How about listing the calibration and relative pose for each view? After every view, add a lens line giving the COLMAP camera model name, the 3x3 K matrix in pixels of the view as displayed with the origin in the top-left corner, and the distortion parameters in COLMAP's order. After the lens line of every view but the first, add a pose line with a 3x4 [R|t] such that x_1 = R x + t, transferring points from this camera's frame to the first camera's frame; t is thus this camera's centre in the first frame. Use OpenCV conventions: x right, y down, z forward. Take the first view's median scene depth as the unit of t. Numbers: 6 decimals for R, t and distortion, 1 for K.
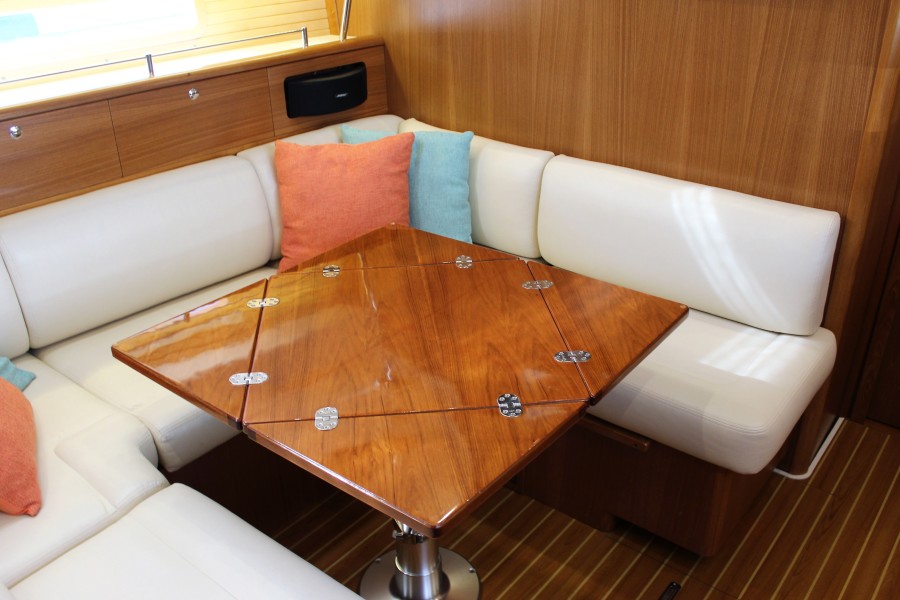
lens RADIAL K [[820.0, 0, 450.0], [0, 820.0, 300.0], [0, 0, 1]] dist [-0.179650, 0.175353]
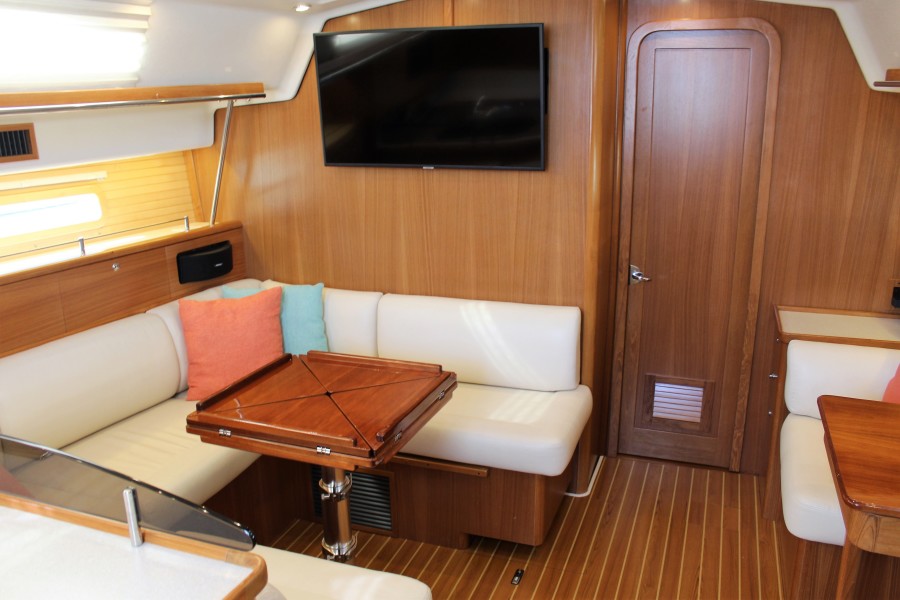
lens RADIAL K [[769.0, 0, 447.4], [0, 769.0, 299.5], [0, 0, 1]] dist [-0.173288, 0.169079]
pose [[0.946667, -0.079586, 0.312230, -0.184267], [0.146236, 0.969591, -0.196234, 0.109454], [-0.287118, 0.231428, 0.929518, -0.273305]]
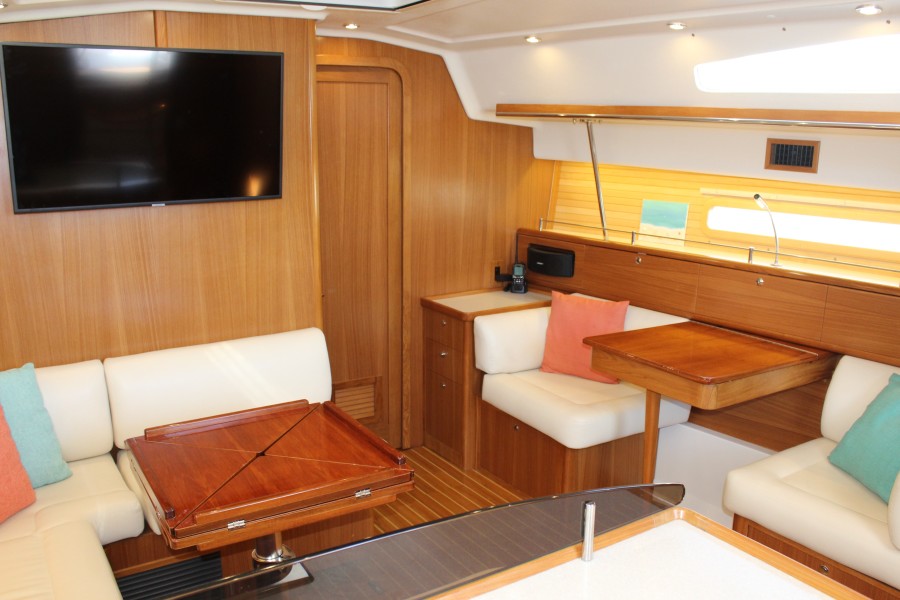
lens RADIAL K [[791.8, 0, 450.0], [0, 791.8, 300.0], [0, 0, 1]] dist [-0.172462, 0.169141]
pose [[0.316919, -0.186801, 0.929875, -0.737762], [0.430192, 0.902074, 0.034598, -0.078842], [-0.845279, 0.389060, 0.366245, 0.126972]]
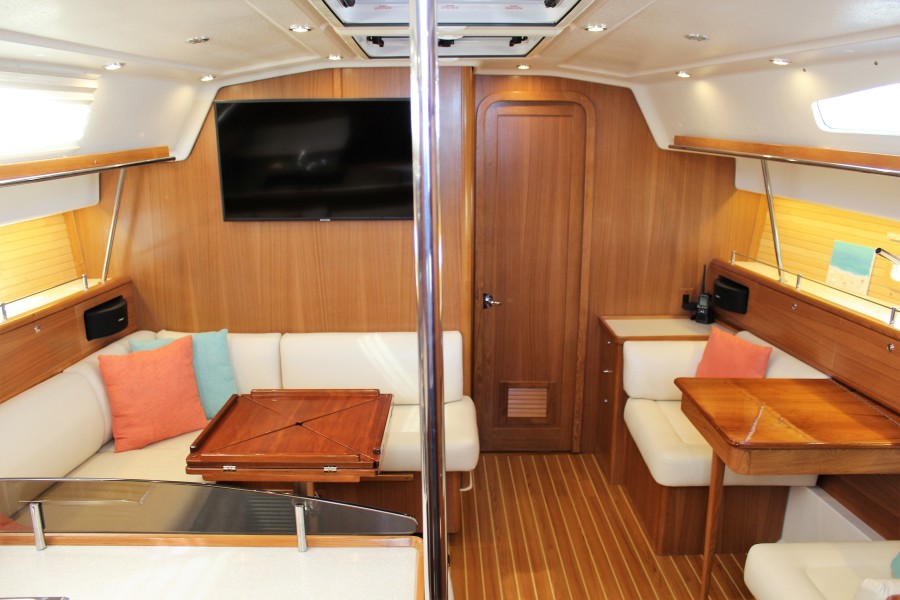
lens RADIAL K [[749.7, 0, 450.0], [0, 749.7, 300.0], [0, 0, 1]] dist [-0.162840, 0.139781]
pose [[0.771224, -0.131816, 0.622766, -0.507056], [0.285666, 0.945949, -0.153543, 0.071710], [-0.568866, 0.296319, 0.767194, -0.304947]]
